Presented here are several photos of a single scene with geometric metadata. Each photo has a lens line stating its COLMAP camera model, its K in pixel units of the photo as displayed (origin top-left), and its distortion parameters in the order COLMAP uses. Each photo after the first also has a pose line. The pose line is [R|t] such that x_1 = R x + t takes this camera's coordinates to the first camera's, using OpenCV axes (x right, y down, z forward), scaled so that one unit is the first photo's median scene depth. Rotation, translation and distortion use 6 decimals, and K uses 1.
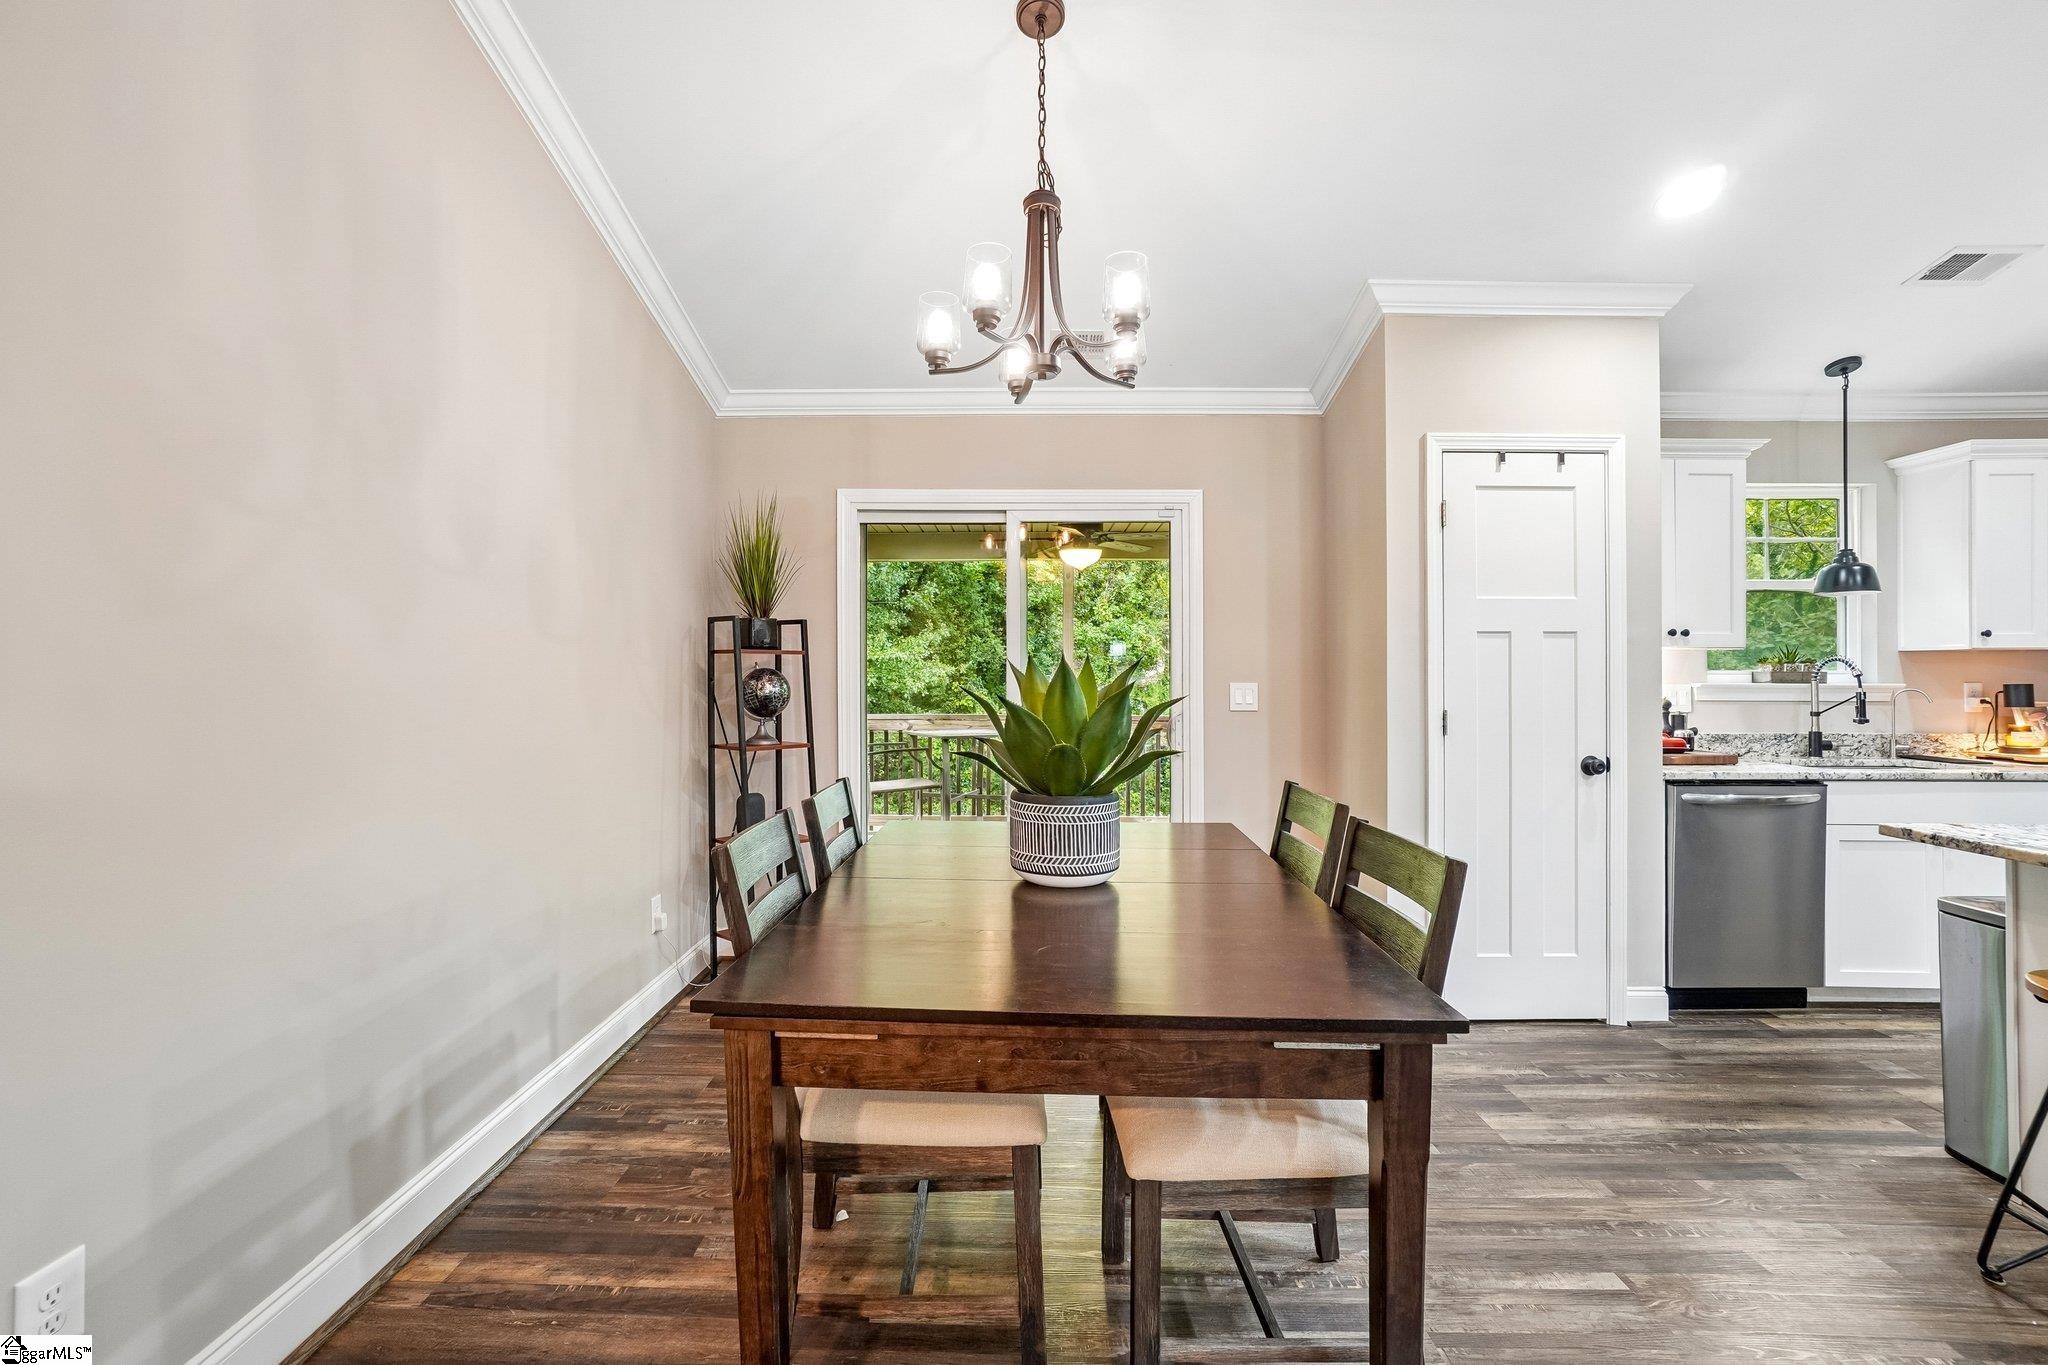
lens RADIAL K [[937.4, 0, 1024.1], [0, 937.4, 672.2], [0, 0, 1]] dist [-0.029633, 0.011780]
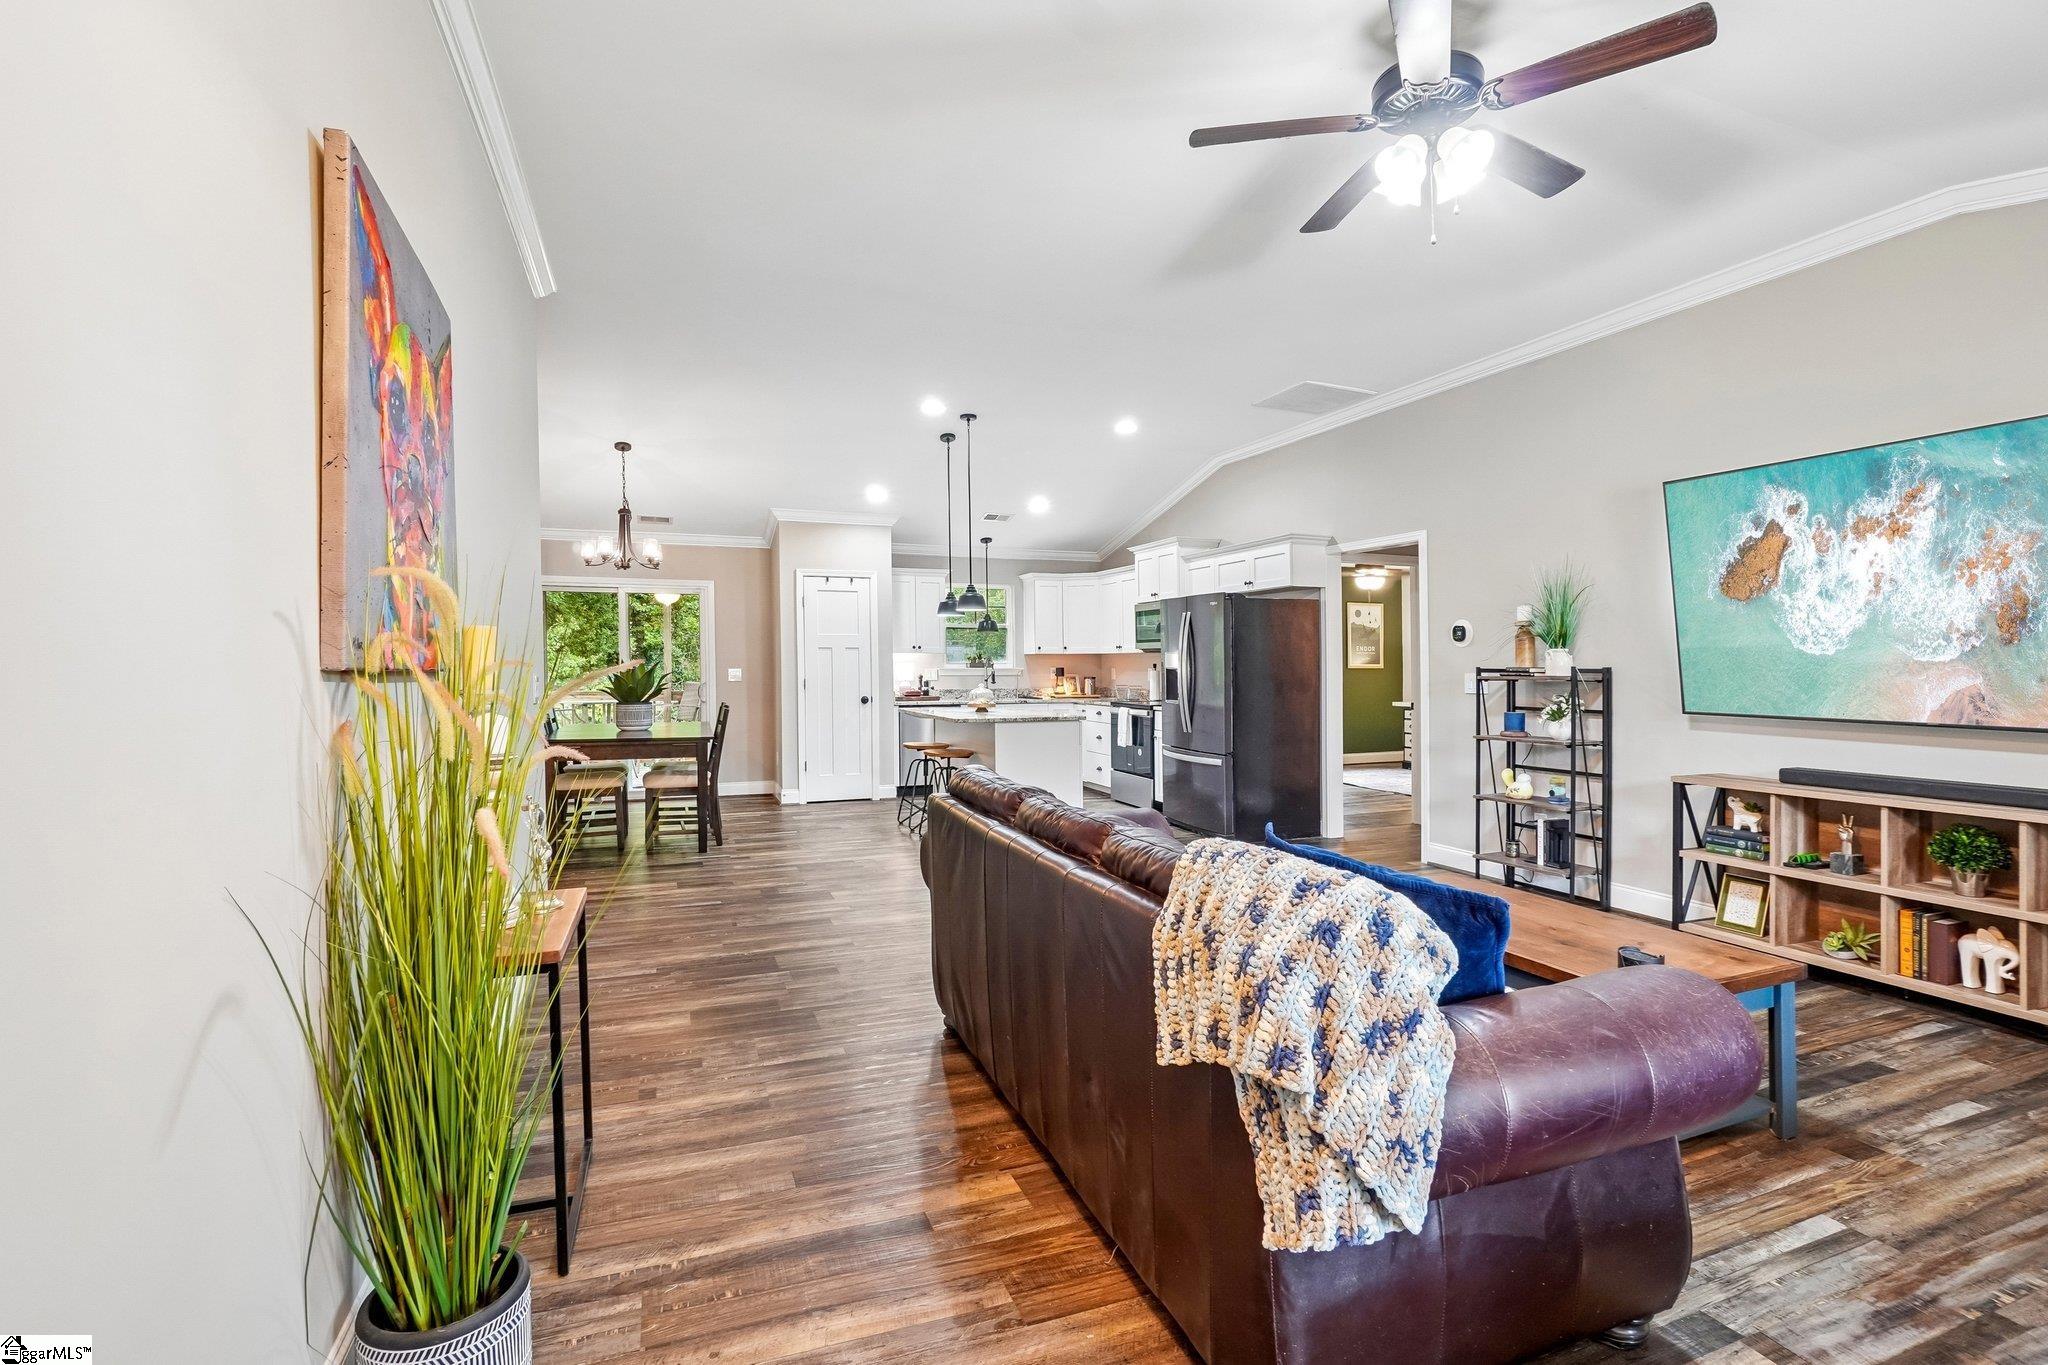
lens RADIAL K [[937.4, 0, 1045.0], [0, 937.4, 670.1], [0, 0, 1]] dist [-0.029633, 0.011780]
pose [[0.925822, -0.006547, 0.377903, 0.088658], [0.002825, 0.999942, 0.010402, -0.007440], [-0.377949, -0.008563, 0.925787, -1.509244]]
